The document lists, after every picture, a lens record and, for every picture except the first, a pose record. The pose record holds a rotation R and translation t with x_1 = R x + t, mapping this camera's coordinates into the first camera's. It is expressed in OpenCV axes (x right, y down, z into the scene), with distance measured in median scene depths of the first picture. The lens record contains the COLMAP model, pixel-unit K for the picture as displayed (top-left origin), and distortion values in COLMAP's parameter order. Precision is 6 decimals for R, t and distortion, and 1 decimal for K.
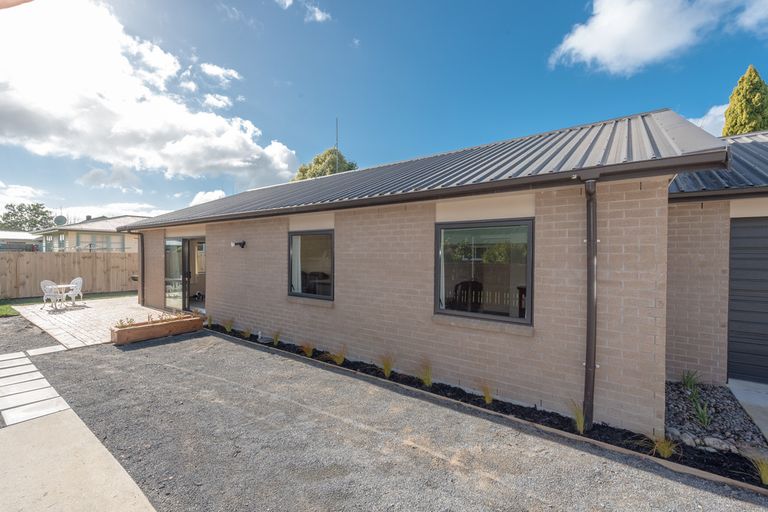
lens RADIAL K [[333.6, 0, 384.0], [0, 333.6, 256.0], [0, 0, 1]] dist [0.001954, 0.000450]
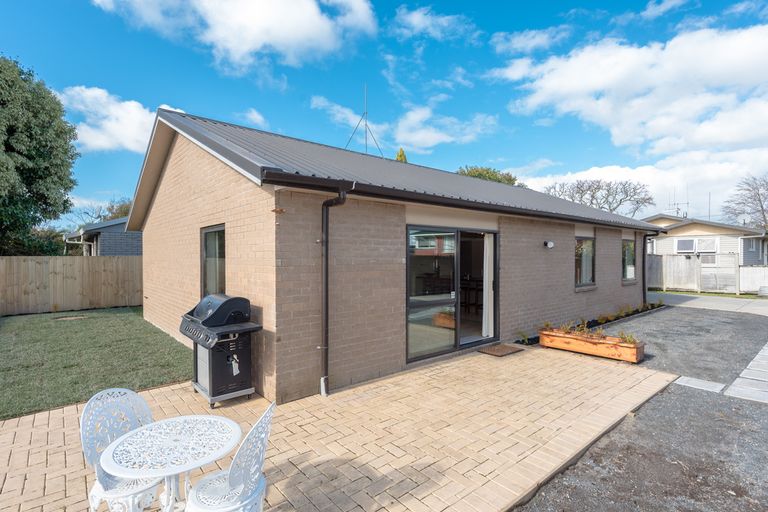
lens RADIAL K [[387.1, 0, 384.0], [0, 387.1, 256.0], [0, 0, 1]] dist [-0.000813, -0.000362]
pose [[0.229868, -0.015636, 0.973096, -1.460656], [0.003295, 0.999878, 0.015288, -0.018512], [-0.973216, -0.000307, 0.229891, 1.072226]]
